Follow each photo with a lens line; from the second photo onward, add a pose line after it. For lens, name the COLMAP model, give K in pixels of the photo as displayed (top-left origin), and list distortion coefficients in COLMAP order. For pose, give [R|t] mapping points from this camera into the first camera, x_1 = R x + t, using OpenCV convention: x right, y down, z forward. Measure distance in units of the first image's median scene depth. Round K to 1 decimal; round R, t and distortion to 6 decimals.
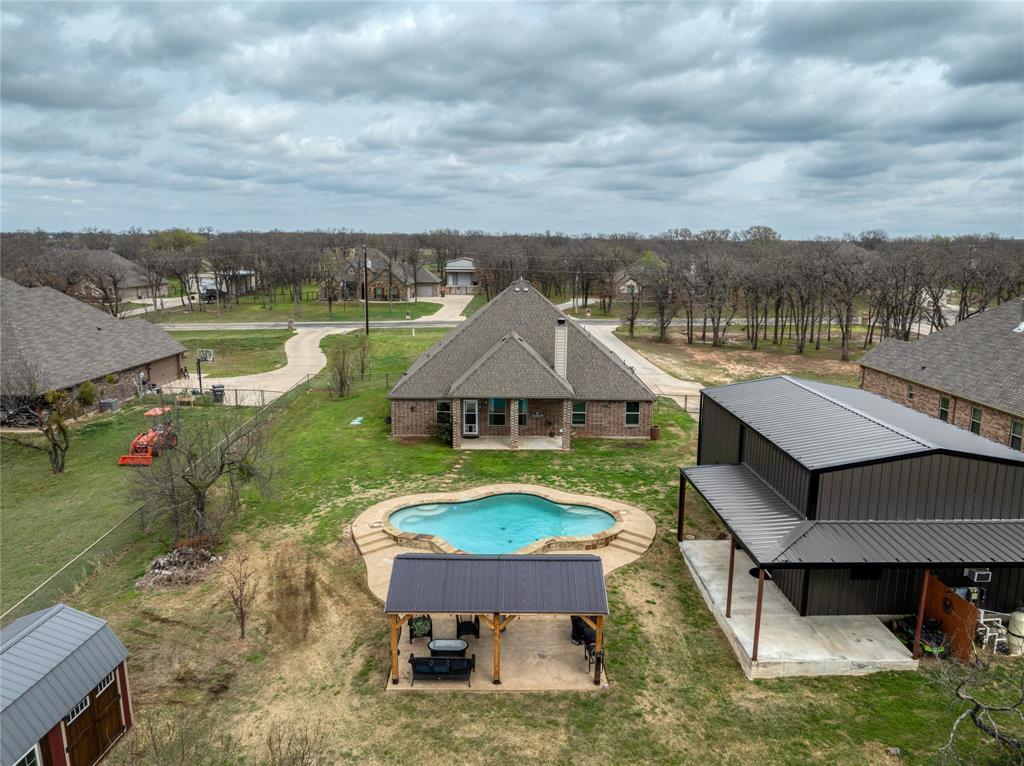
lens RADIAL K [[732.4, 0, 512.0], [0, 732.4, 383.0], [0, 0, 1]] dist [-0.028266, 0.006210]
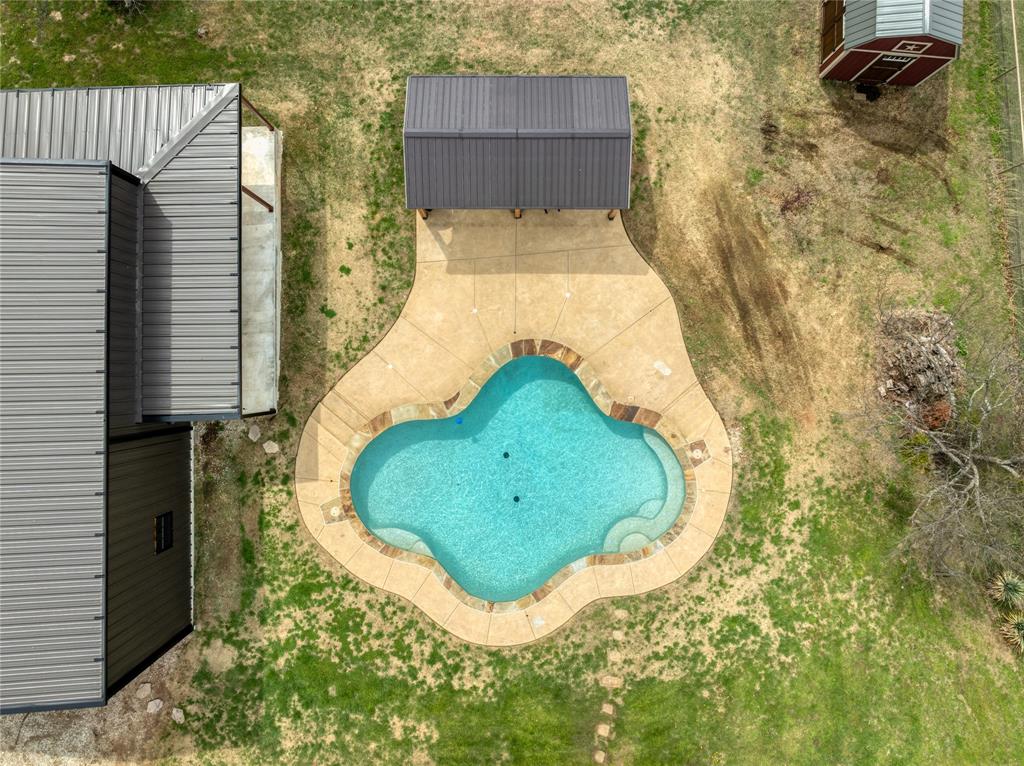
lens RADIAL K [[732.4, 0, 512.0], [0, 732.4, 383.0], [0, 0, 1]] dist [-0.028266, 0.006210]
pose [[-0.999901, 0.001636, -0.013957, 0.001674], [-0.014051, -0.130792, 0.991310, -0.430118], [-0.000204, 0.991408, 0.130803, 0.743156]]
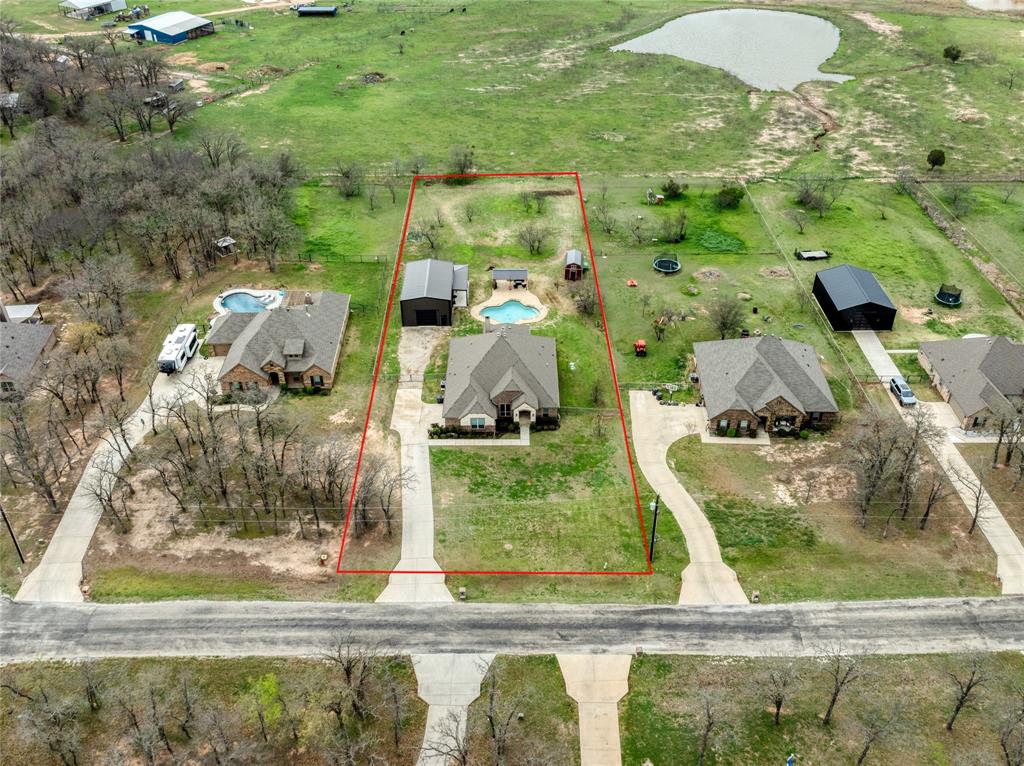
lens RADIAL K [[794.8, 0, 512.0], [0, 794.8, 383.0], [0, 0, 1]] dist [-0.028502, 0.005381]
pose [[-0.999949, -0.008208, -0.005851, -0.001090], [-0.009806, 0.657610, 0.753294, -2.485781], [-0.002335, 0.753314, -0.657657, 3.674270]]
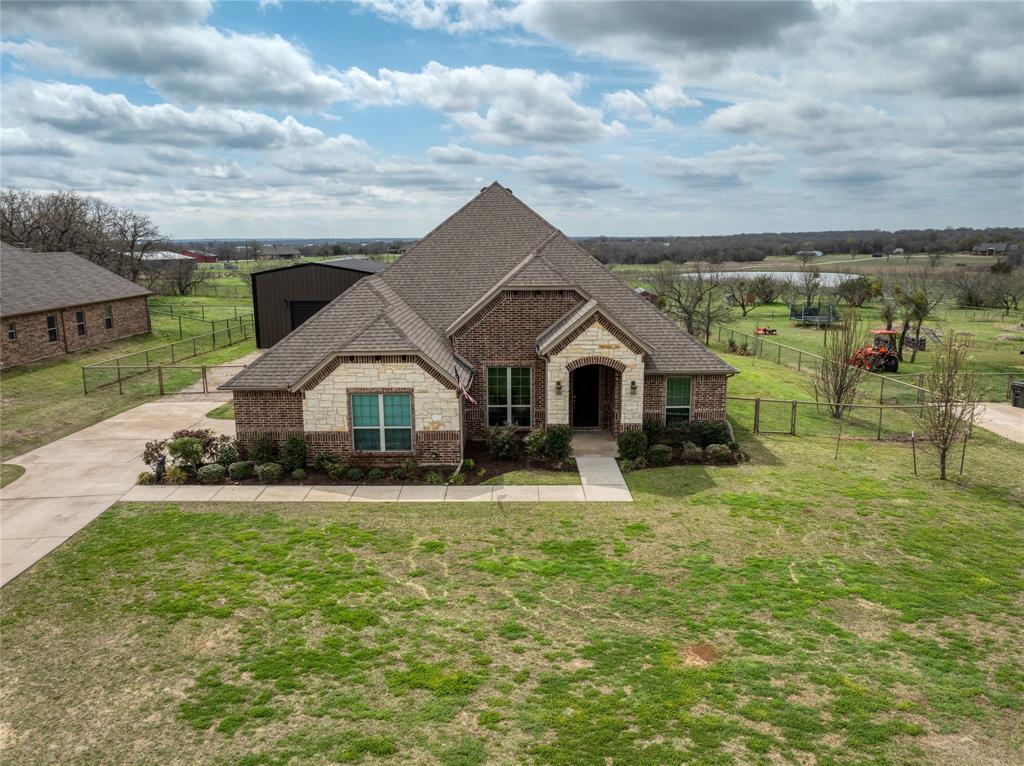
lens RADIAL K [[732.4, 0, 512.0], [0, 732.4, 383.0], [0, 0, 1]] dist [-0.028266, 0.006210]
pose [[-0.999991, -0.003636, 0.002023, 0.001838], [-0.002494, 0.912984, 0.407987, -0.374539], [-0.003330, 0.407978, -0.912986, 2.337017]]
